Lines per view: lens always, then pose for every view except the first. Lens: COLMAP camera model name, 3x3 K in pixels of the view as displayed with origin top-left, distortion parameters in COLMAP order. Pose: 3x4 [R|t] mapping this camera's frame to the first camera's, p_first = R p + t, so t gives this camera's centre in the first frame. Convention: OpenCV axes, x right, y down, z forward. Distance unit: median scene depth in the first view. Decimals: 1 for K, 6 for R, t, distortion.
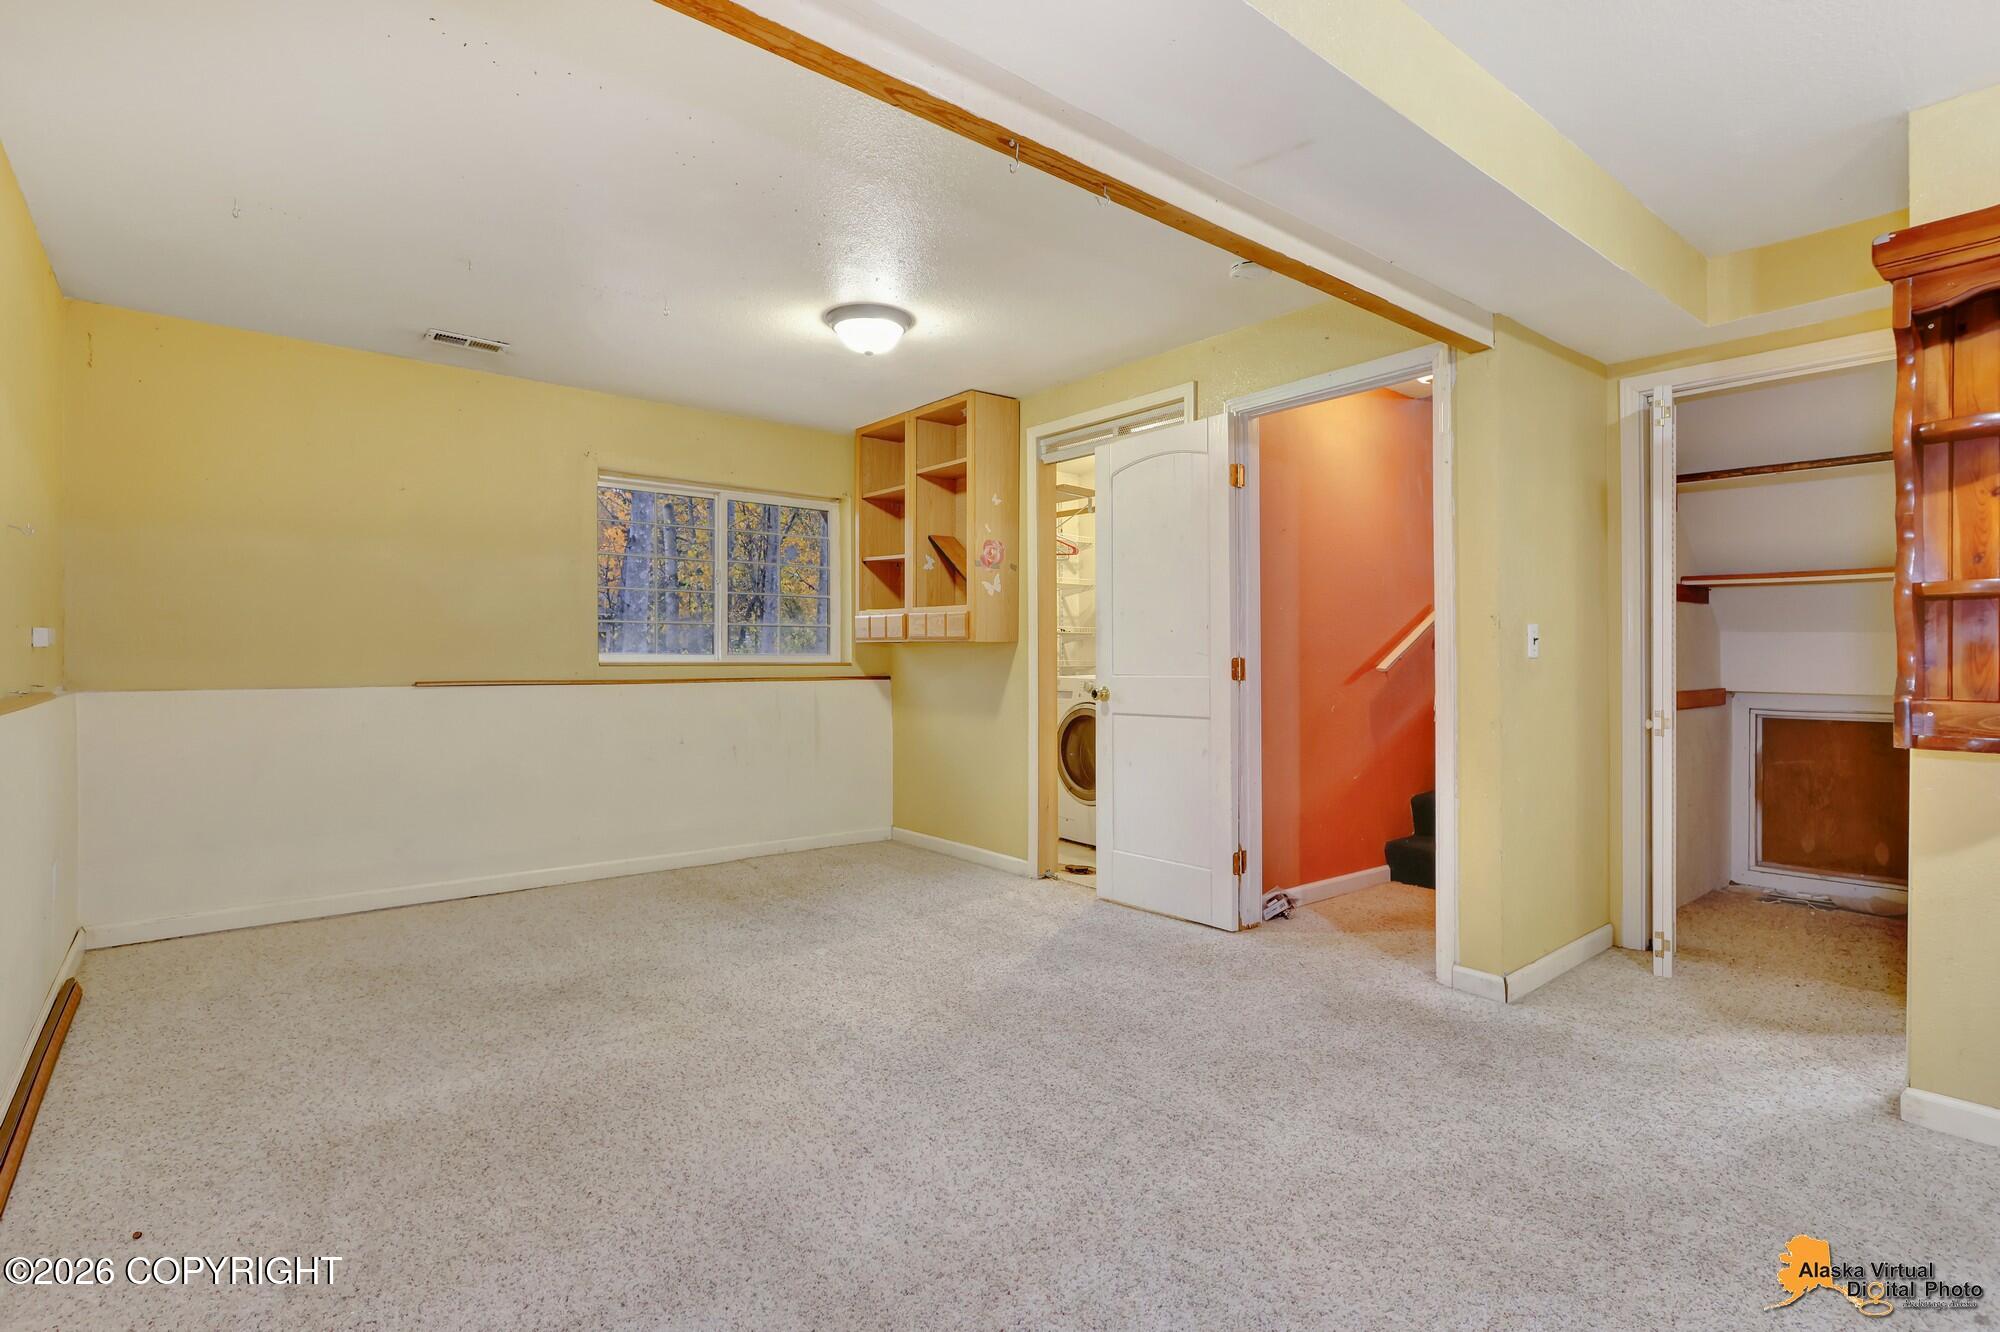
lens RADIAL K [[950.8, 0, 997.3], [0, 950.8, 669.1], [0, 0, 1]] dist [0.011352, -0.007499]
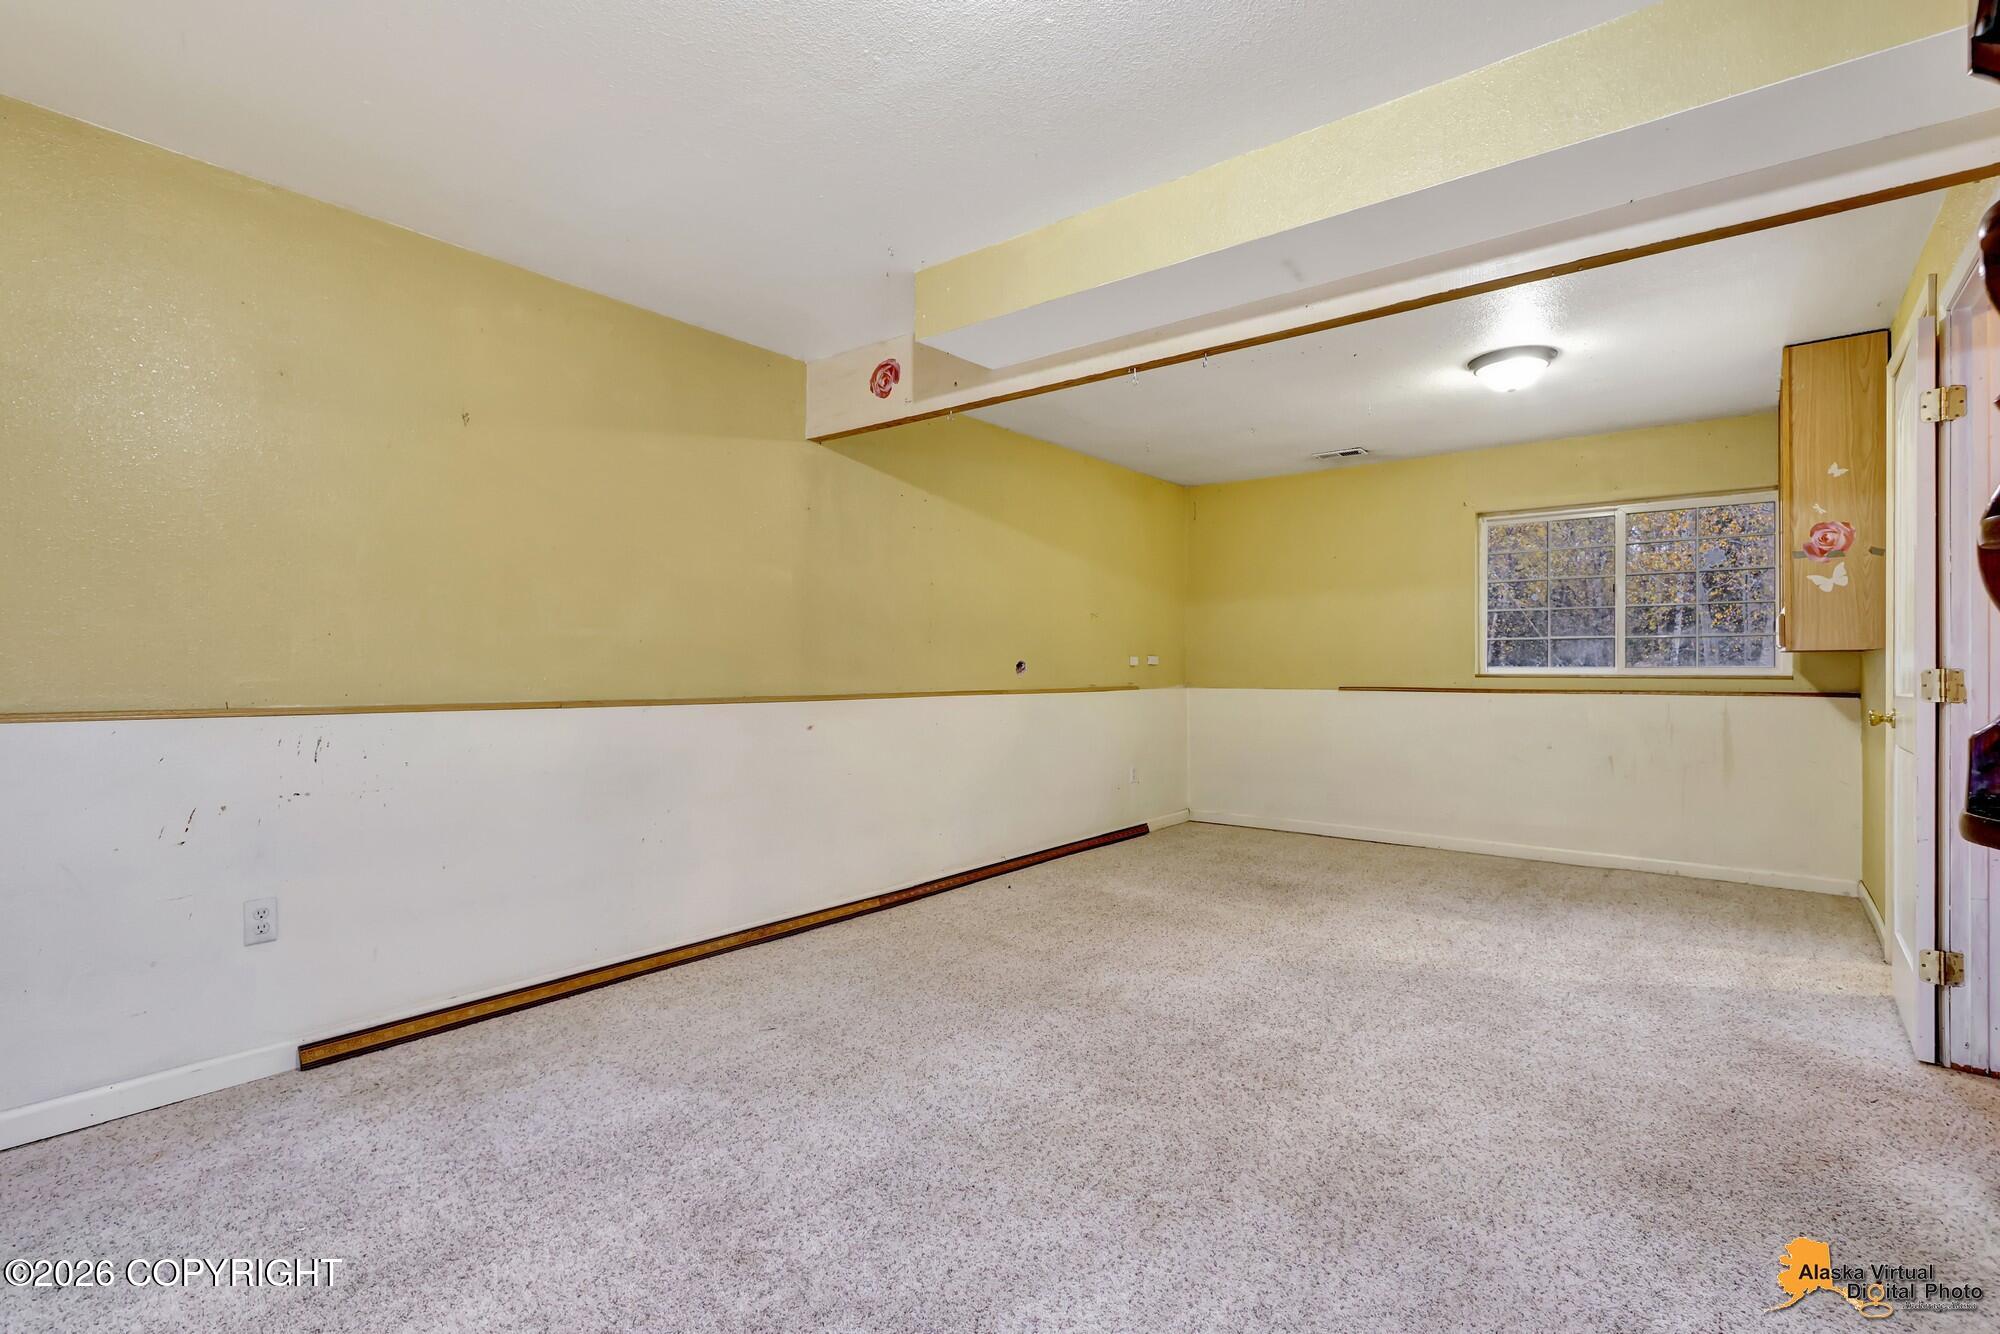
lens RADIAL K [[950.8, 0, 997.3], [0, 950.8, 670.1], [0, 0, 1]] dist [0.011352, -0.007499]
pose [[0.210560, -0.001615, -0.977580, 0.752043], [-0.011870, 0.999921, -0.004208, 0.000309], [0.977509, 0.012490, 0.210524, 0.178986]]
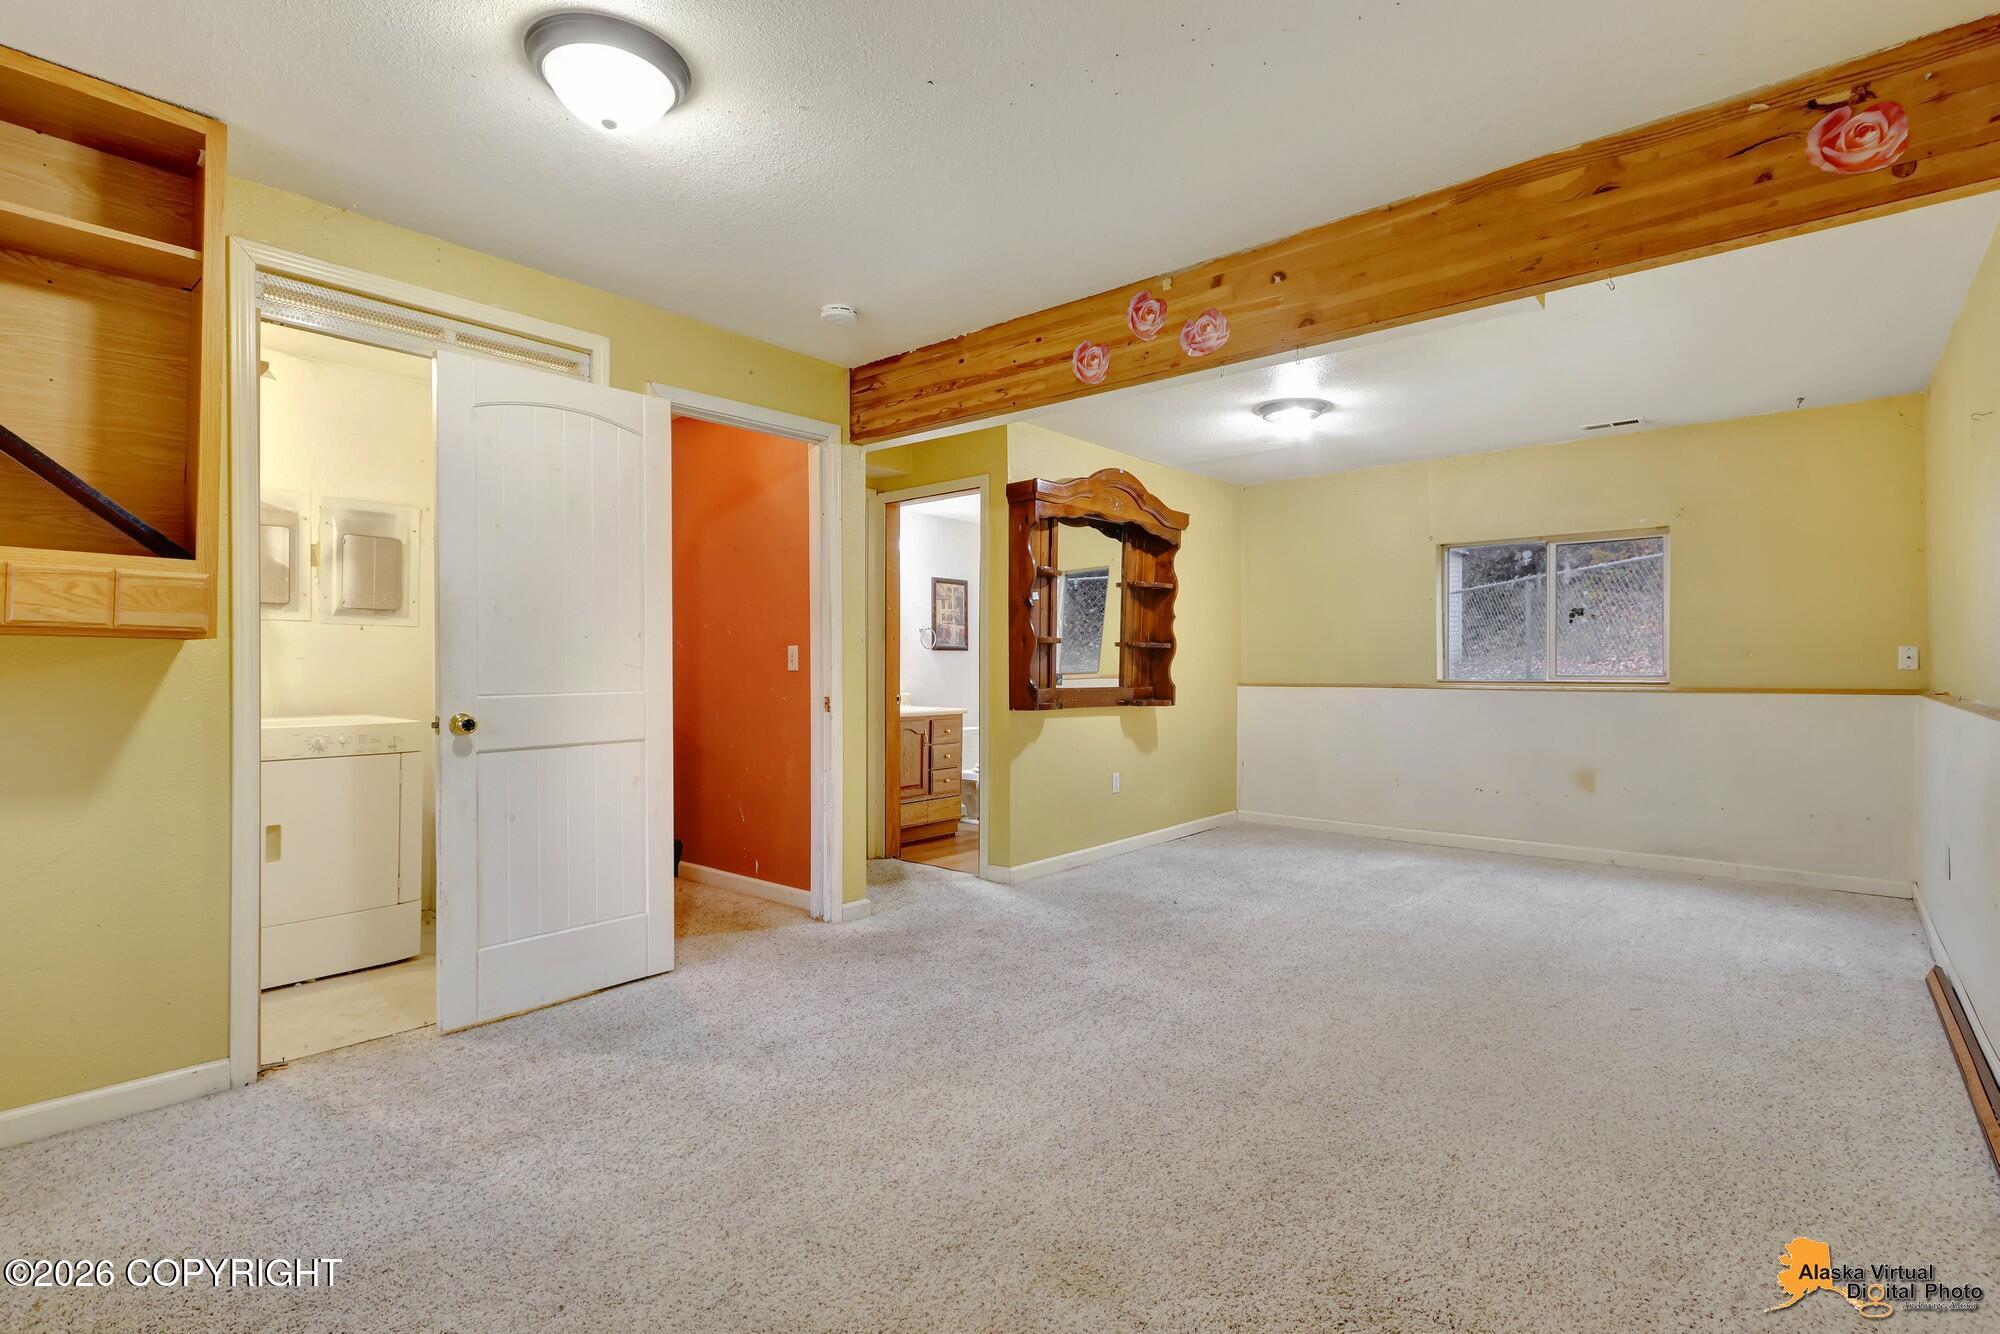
lens RADIAL K [[950.8, 0, 997.3], [0, 950.8, 670.1], [0, 0, 1]] dist [0.011352, -0.007499]
pose [[-0.174445, -0.003792, 0.984660, -0.675222], [0.009324, 0.999941, 0.005503, -0.013746], [-0.984623, 0.010141, -0.174400, 0.811250]]
